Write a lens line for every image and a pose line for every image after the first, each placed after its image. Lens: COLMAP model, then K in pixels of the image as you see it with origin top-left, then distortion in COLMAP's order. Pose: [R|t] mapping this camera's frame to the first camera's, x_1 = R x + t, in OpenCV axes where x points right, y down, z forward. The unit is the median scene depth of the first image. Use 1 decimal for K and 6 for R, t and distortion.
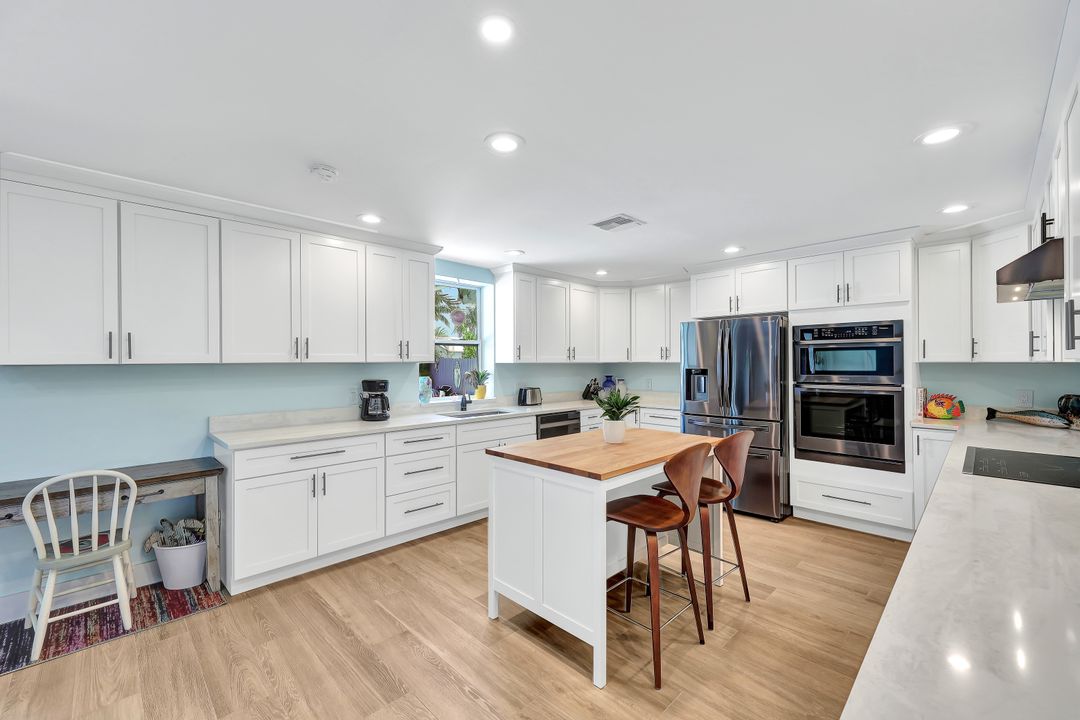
lens RADIAL K [[443.3, 0, 540.0], [0, 443.3, 360.0], [0, 0, 1]] dist [0.009680, 0.000150]
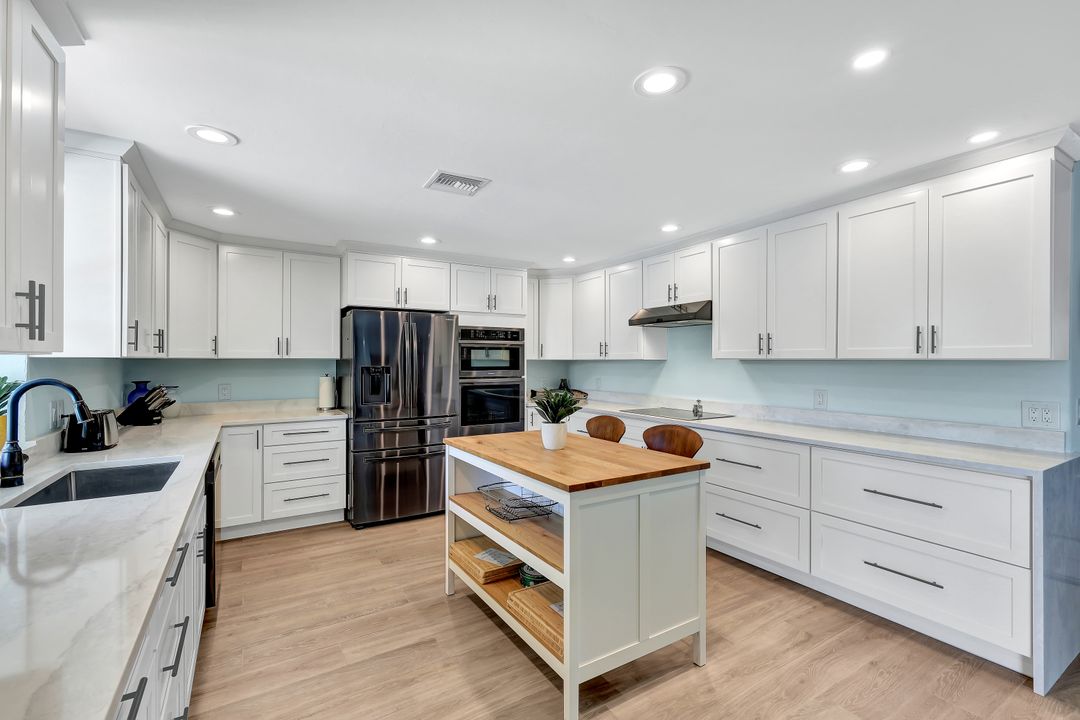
lens RADIAL K [[467.8, 0, 553.3], [0, 467.8, 358.7], [0, 0, 1]] dist [-0.027266, 0.000022]
pose [[0.208745, 0.003459, 0.977964, -0.515870], [-0.009572, 0.999953, -0.001493, 0.002731], [-0.977923, -0.009050, 0.208768, 0.566832]]
